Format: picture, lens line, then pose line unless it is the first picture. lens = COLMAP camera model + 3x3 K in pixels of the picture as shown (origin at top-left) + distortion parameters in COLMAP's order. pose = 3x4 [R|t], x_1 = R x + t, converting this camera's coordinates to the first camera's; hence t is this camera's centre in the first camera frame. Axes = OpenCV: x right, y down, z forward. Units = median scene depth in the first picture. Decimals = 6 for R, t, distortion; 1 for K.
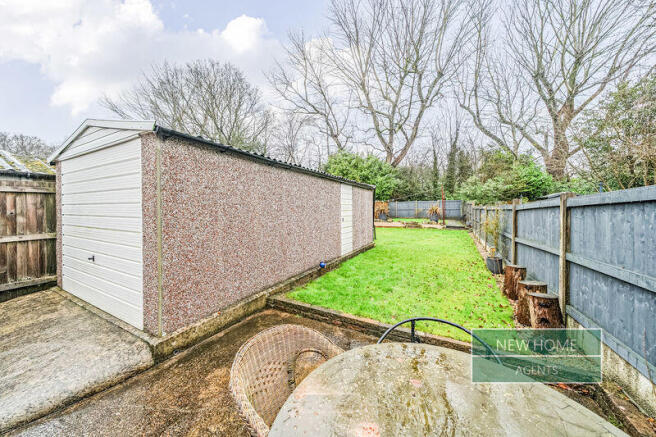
lens RADIAL K [[225.2, 0, 329.8], [0, 225.2, 208.1], [0, 0, 1]] dist [0.000128, 0.000012]
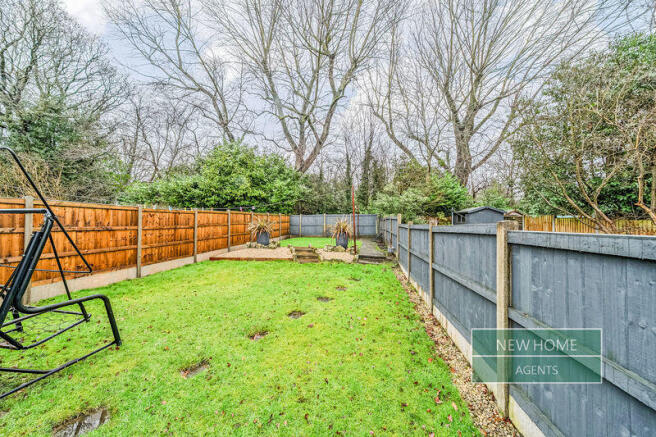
lens RADIAL K [[226.3, 0, 328.0], [0, 226.3, 218.5], [0, 0, 1]] dist [-0.000301, -0.000037]
pose [[0.944222, 0.013688, 0.329025, 0.126700], [-0.009272, 0.999845, -0.014985, -0.004986], [-0.329179, 0.011098, 0.944202, 0.240385]]
